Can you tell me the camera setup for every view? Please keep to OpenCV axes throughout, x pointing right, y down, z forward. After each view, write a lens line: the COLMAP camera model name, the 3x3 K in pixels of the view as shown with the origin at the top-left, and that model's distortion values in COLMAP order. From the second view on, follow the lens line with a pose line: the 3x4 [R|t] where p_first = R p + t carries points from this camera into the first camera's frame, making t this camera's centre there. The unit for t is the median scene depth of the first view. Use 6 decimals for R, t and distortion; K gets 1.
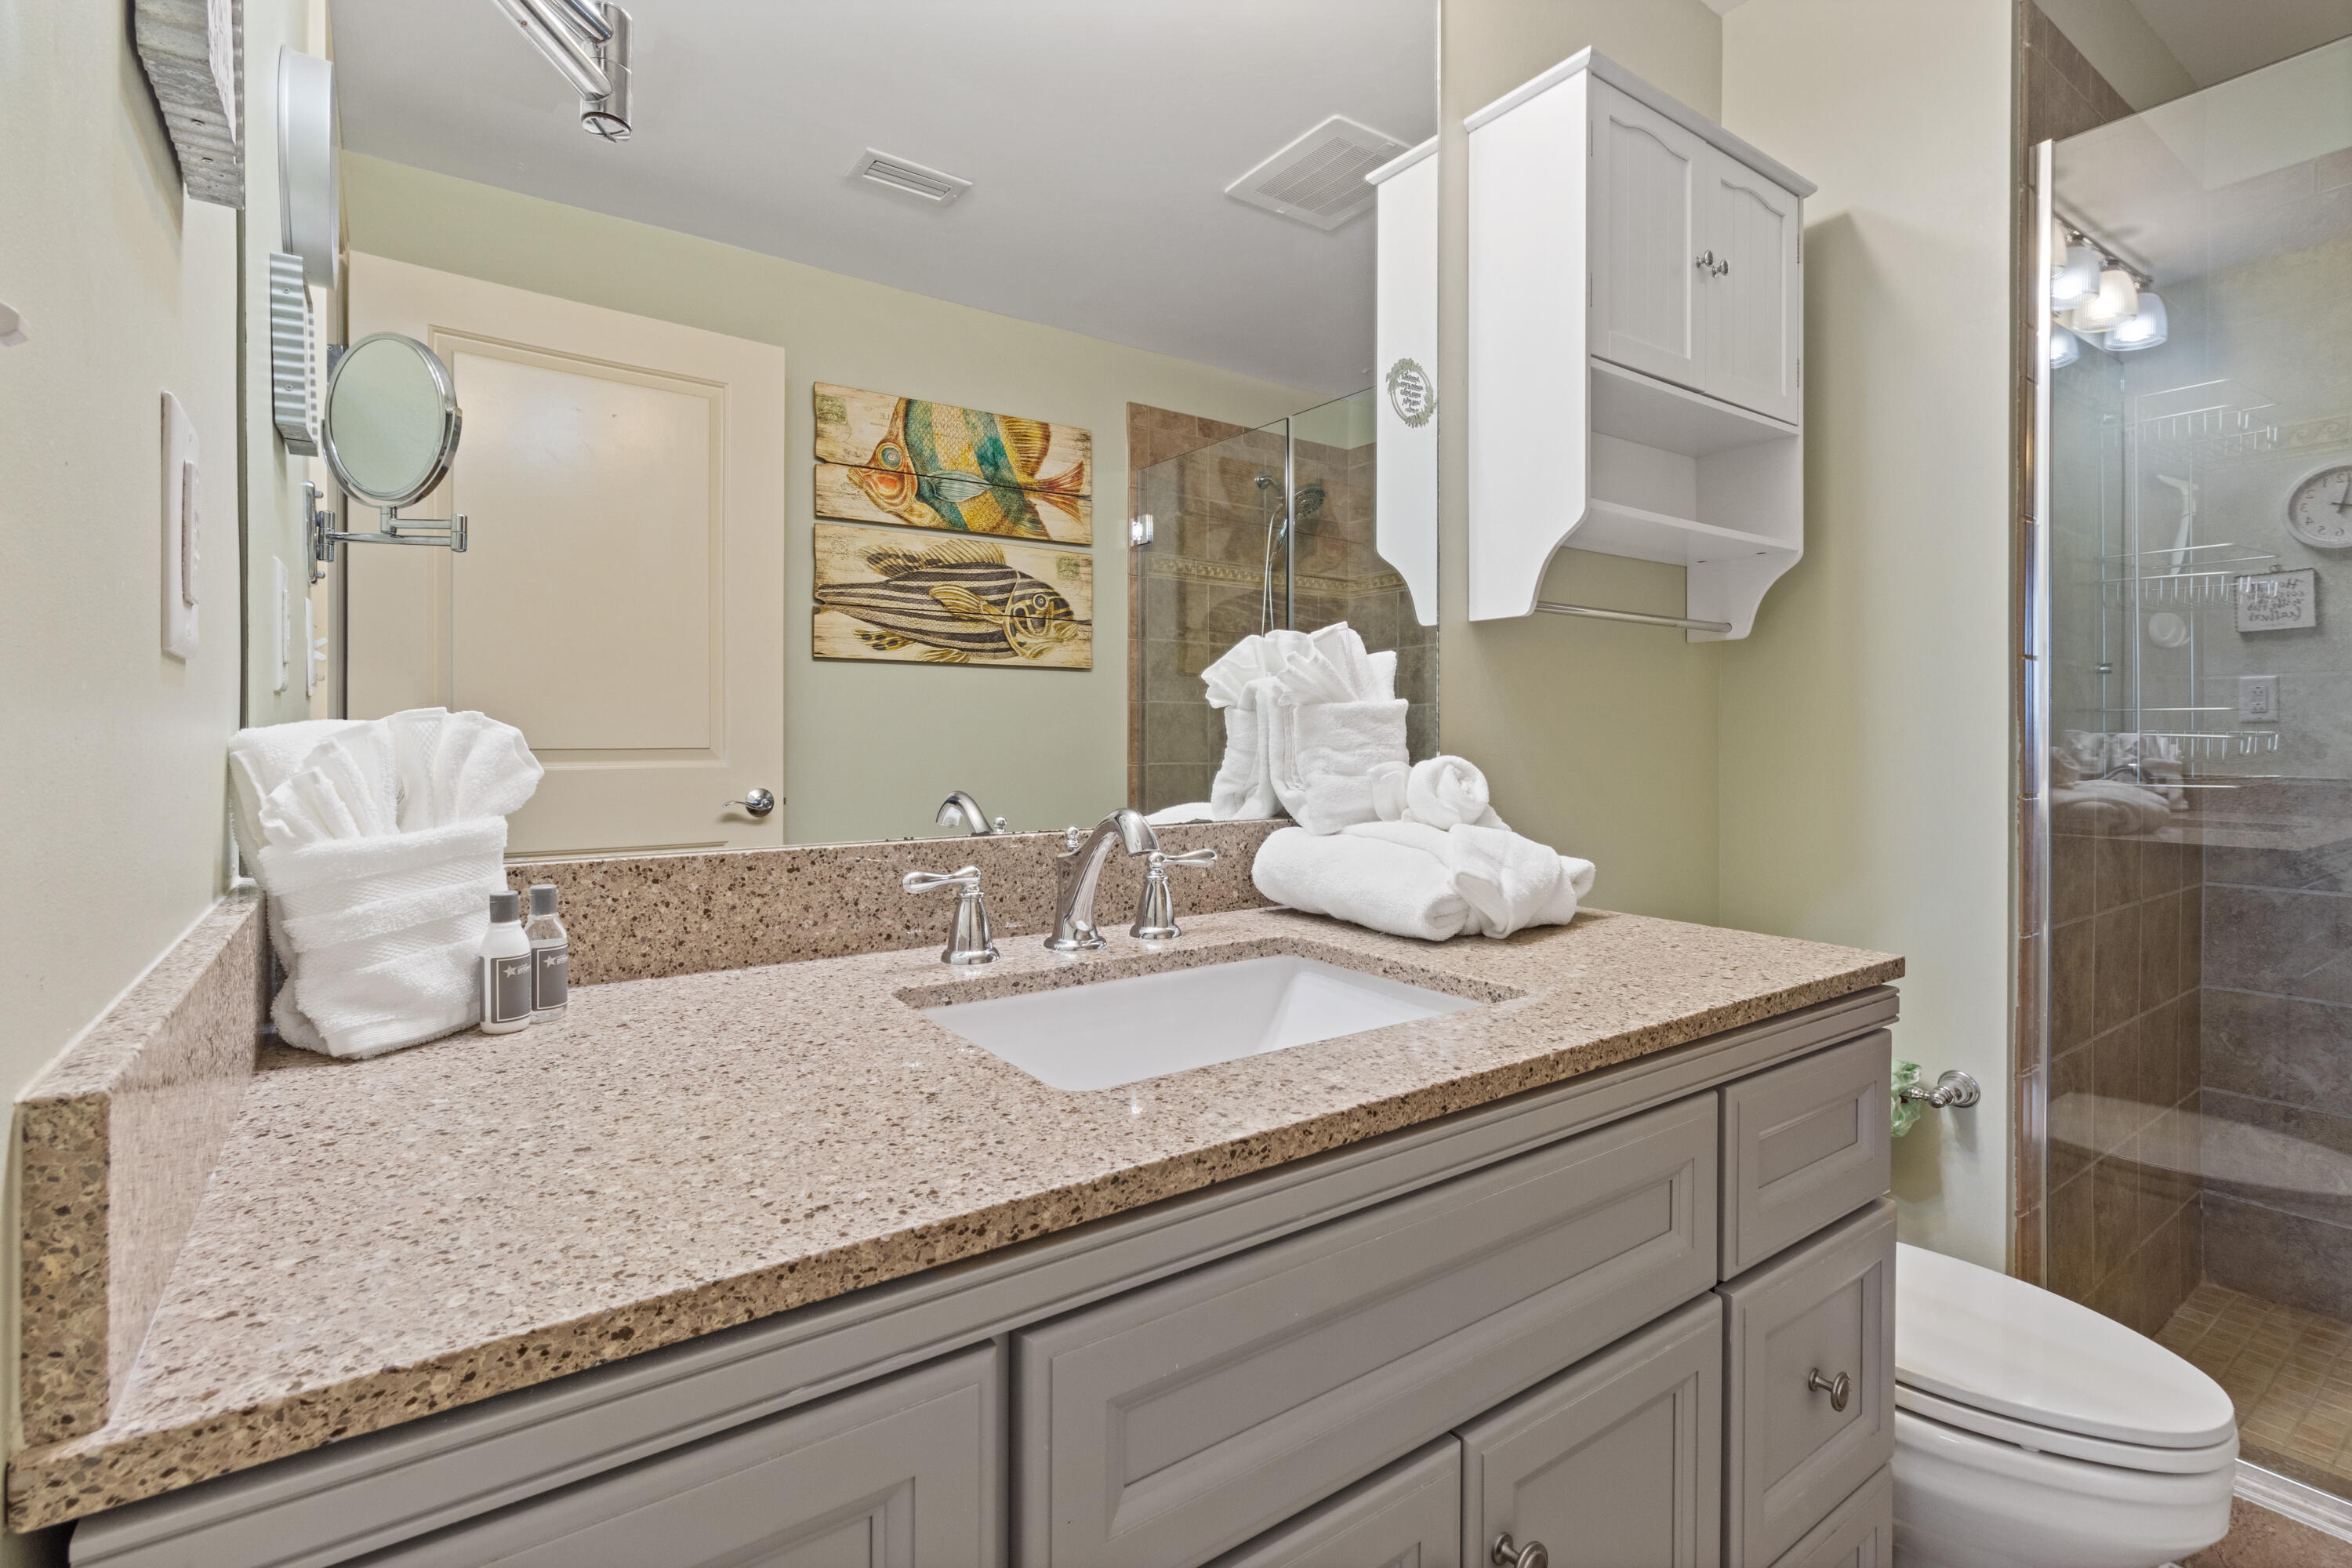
lens RADIAL K [[1099.9, 0, 1177.7], [0, 1099.9, 769.3], [0, 0, 1]] dist [0.002678, 0.000493]
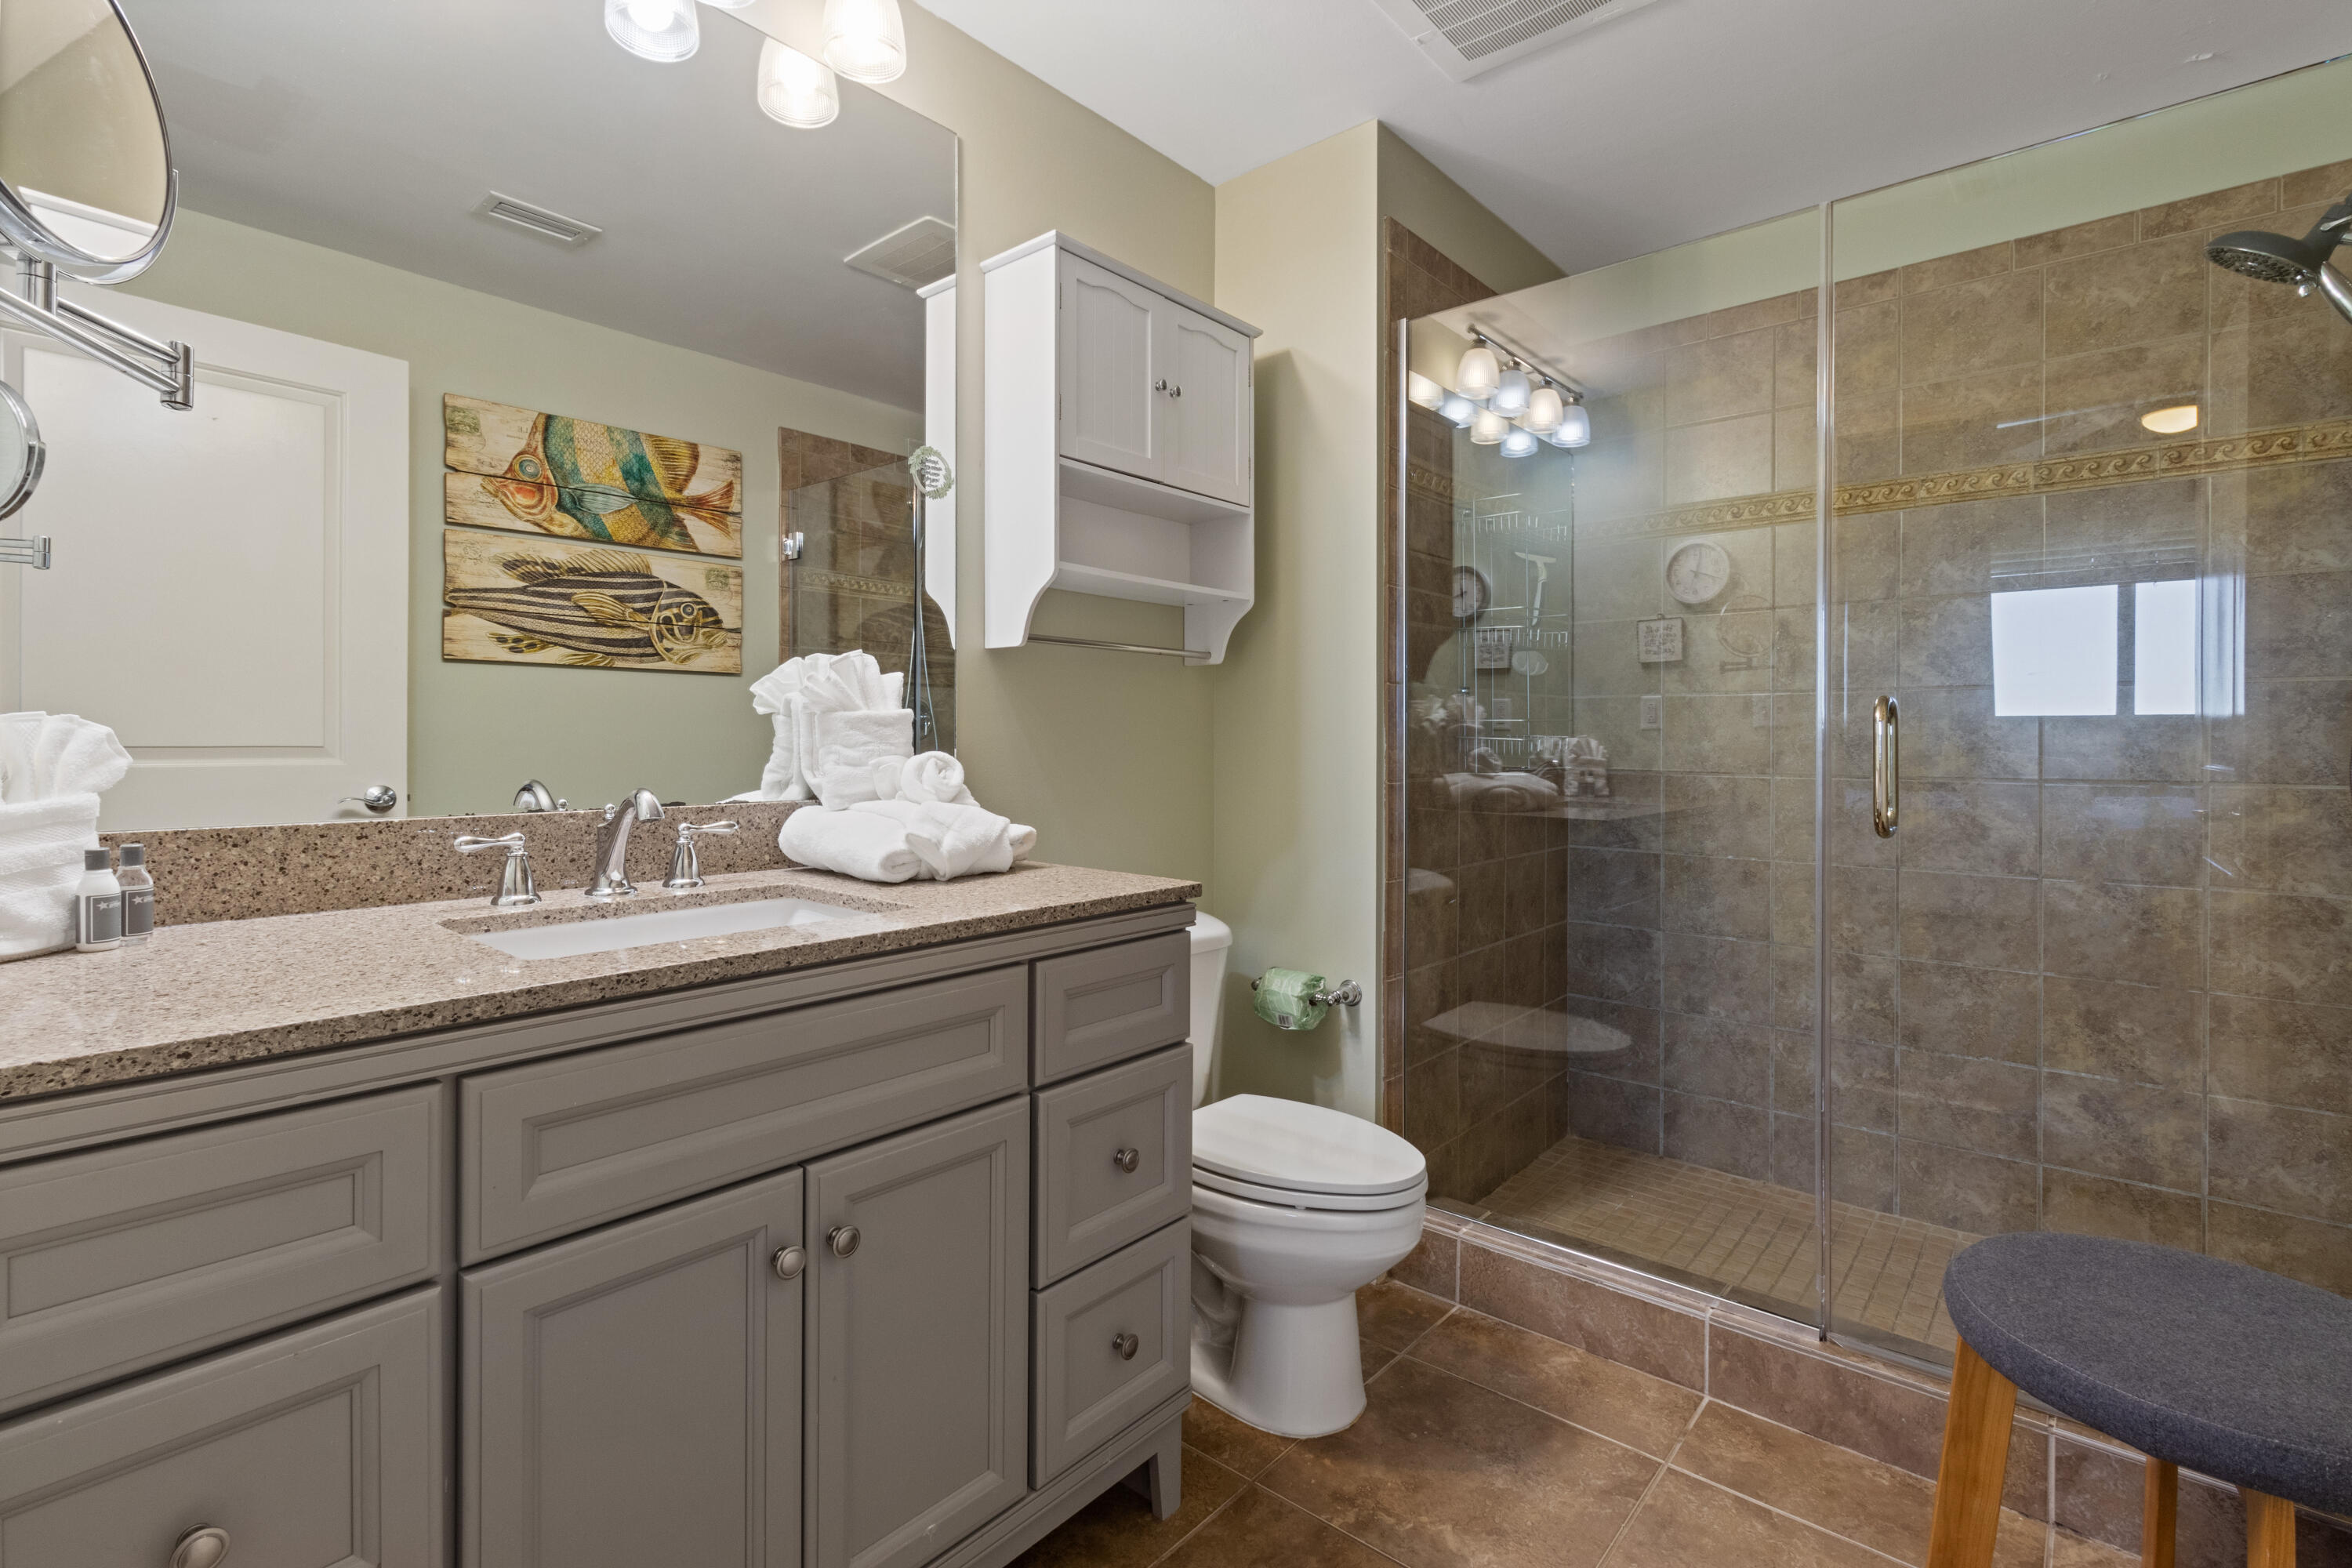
lens RADIAL K [[1099.9, 0, 1172.4], [0, 1099.9, 762.3], [0, 0, 1]] dist [0.002678, 0.000493]
pose [[0.972469, -0.001209, 0.233031, 0.180751], [0.003054, 0.999967, -0.007557, 0.010048], [-0.233014, 0.008061, 0.972440, -0.317382]]
